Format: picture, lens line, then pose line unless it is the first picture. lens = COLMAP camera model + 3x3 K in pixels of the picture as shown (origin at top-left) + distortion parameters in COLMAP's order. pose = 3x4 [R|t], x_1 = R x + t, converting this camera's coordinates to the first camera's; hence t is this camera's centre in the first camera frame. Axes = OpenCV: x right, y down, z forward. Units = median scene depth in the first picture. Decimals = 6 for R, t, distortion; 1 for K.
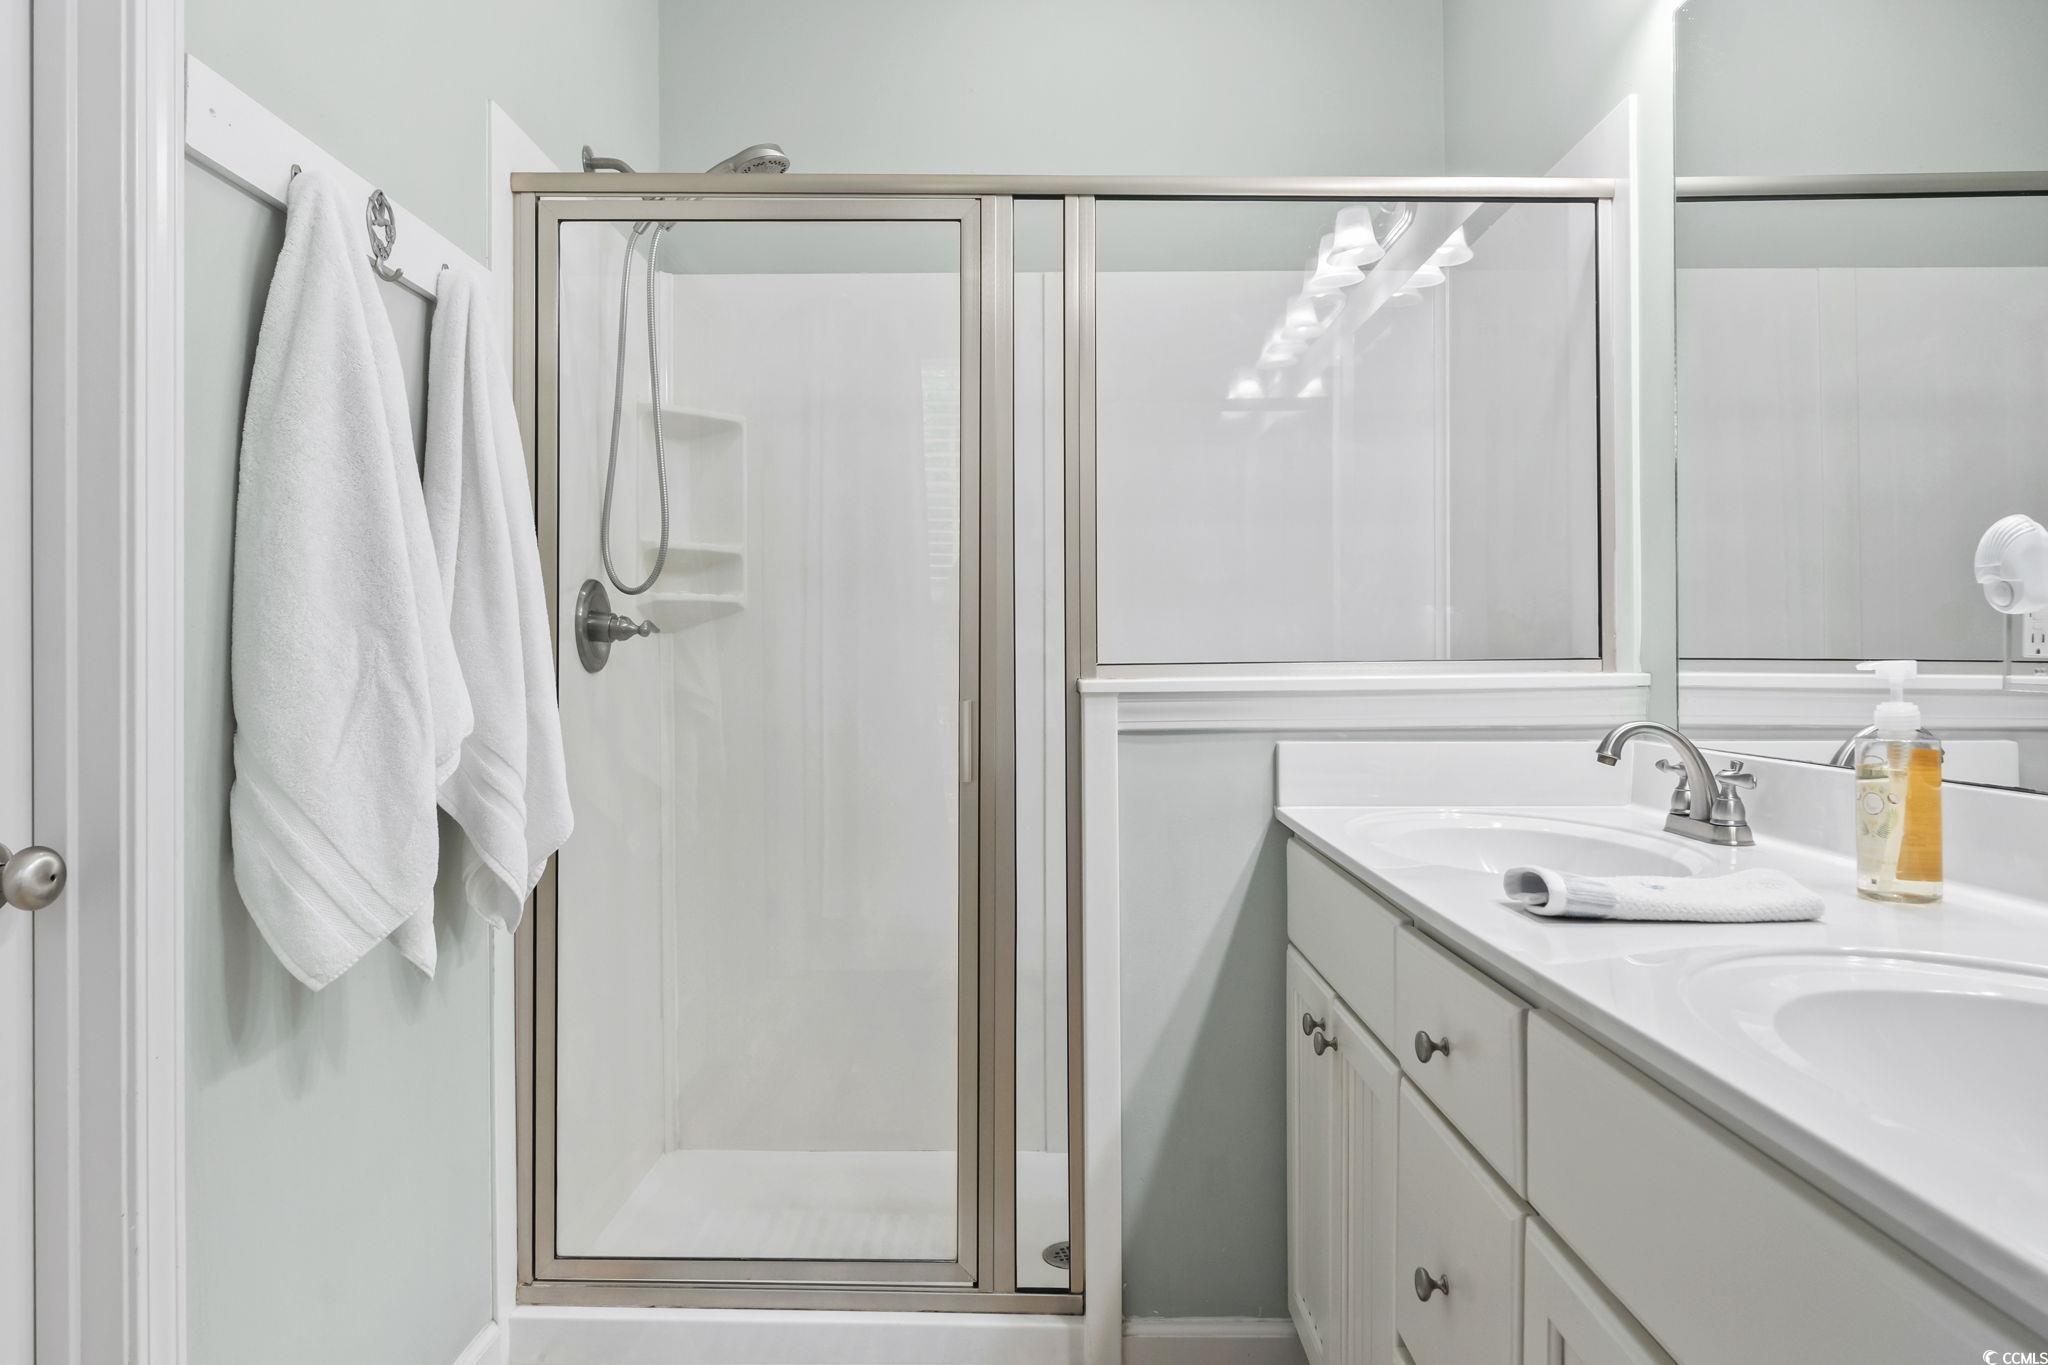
lens RADIAL K [[1279.9, 0, 1022.9], [0, 1279.9, 663.9], [0, 0, 1]] dist [-0.008361, -0.002242]
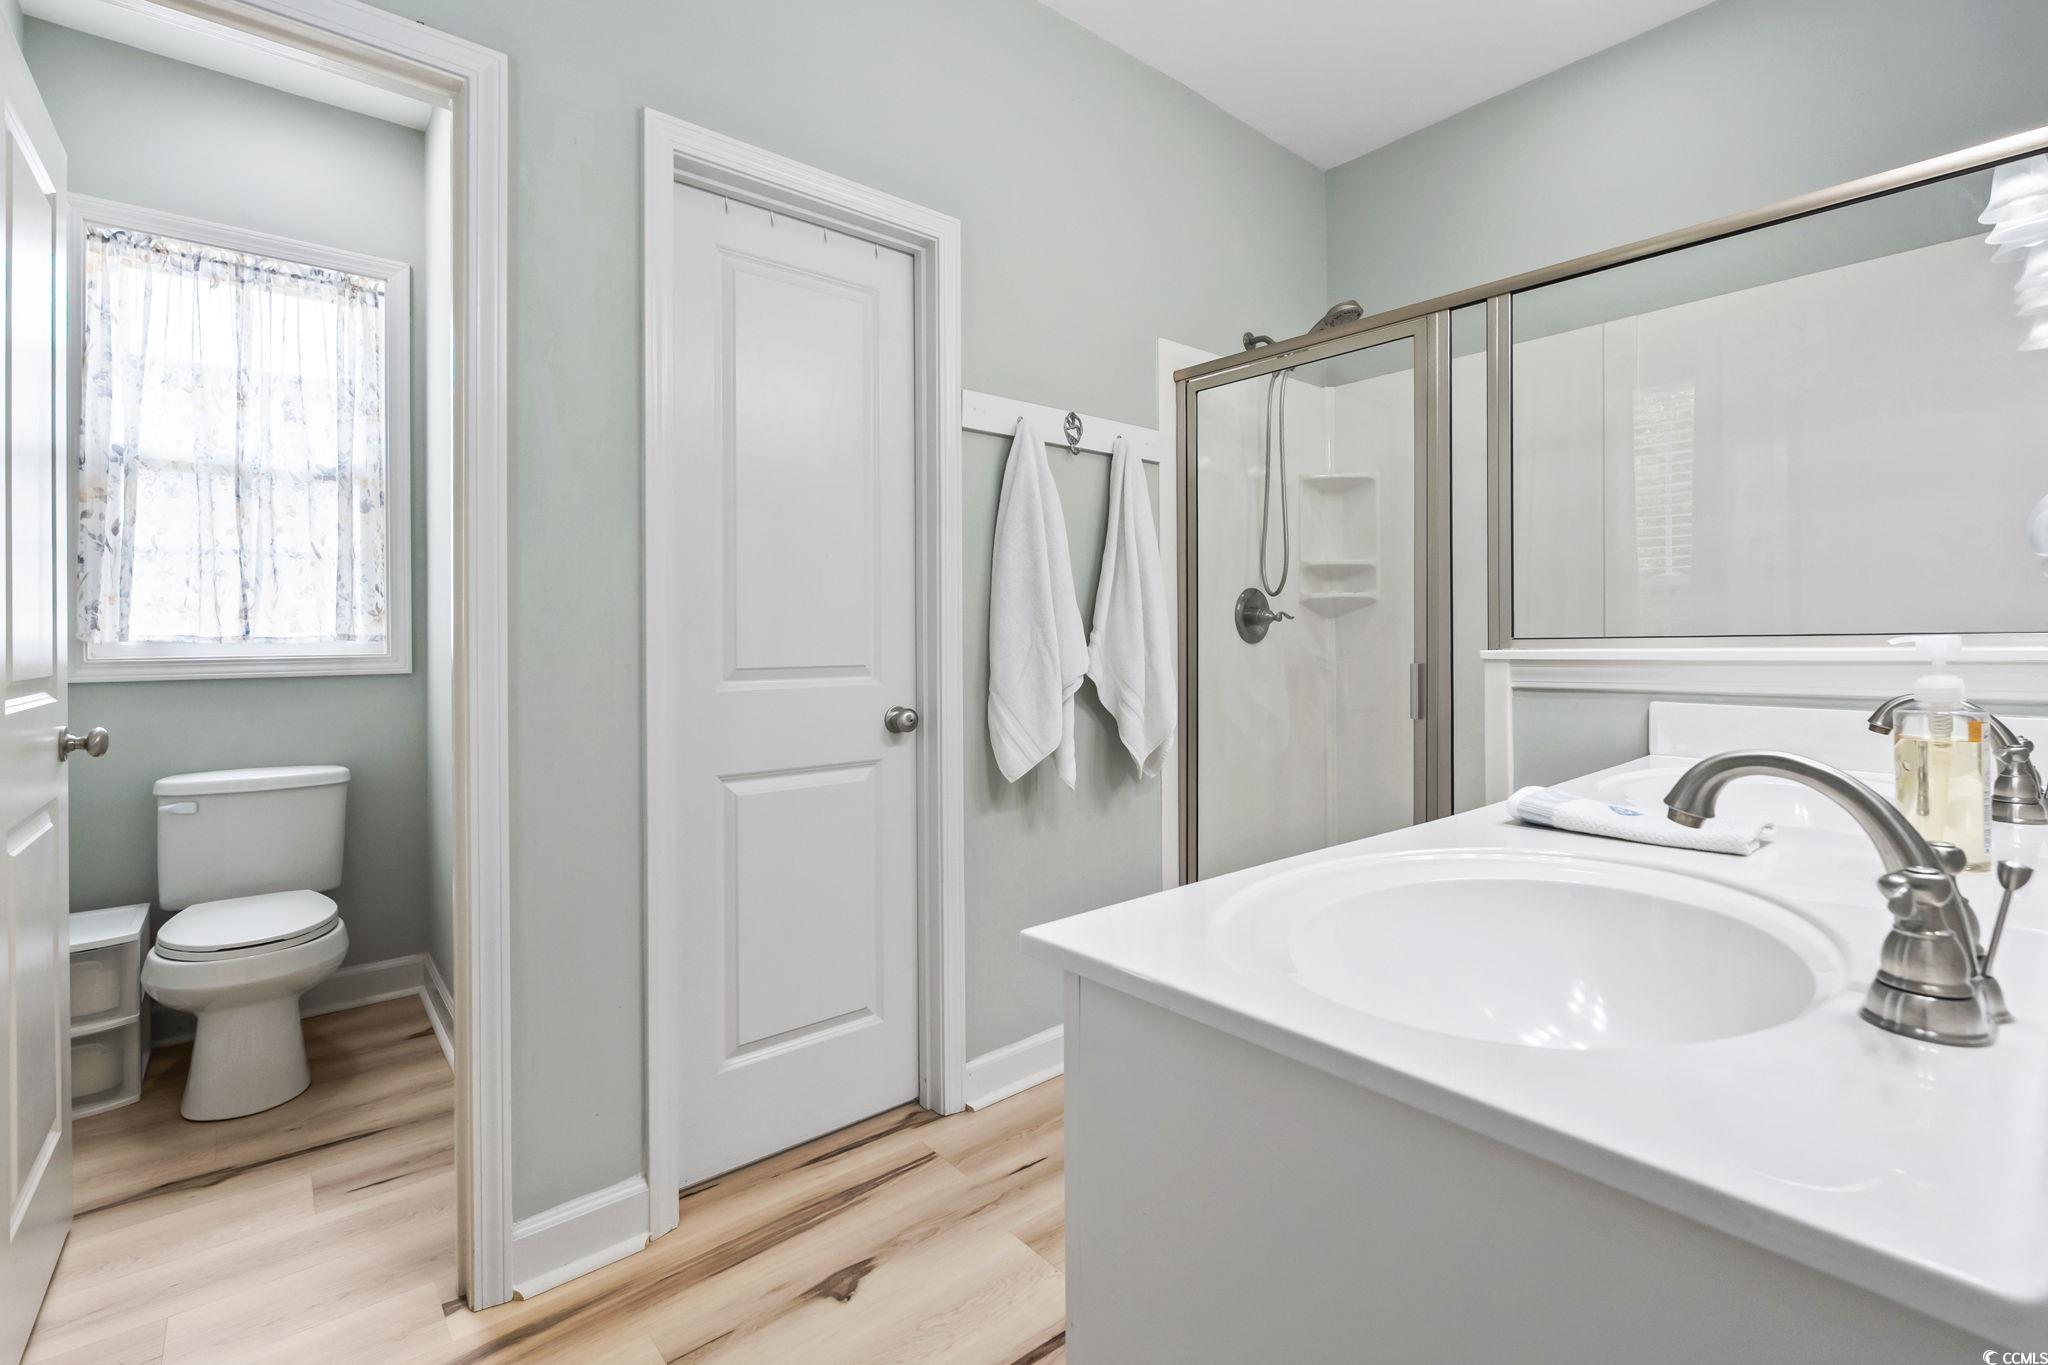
lens RADIAL K [[904.3, 0, 1015.5], [0, 904.3, 676.1], [0, 0, 1]] dist [-0.000764, 0.000060]
pose [[0.643009, 0.029316, -0.765297, 0.568697], [0.002185, 0.999193, 0.040112, 0.000049], [0.765856, -0.027465, 0.642426, -0.030442]]
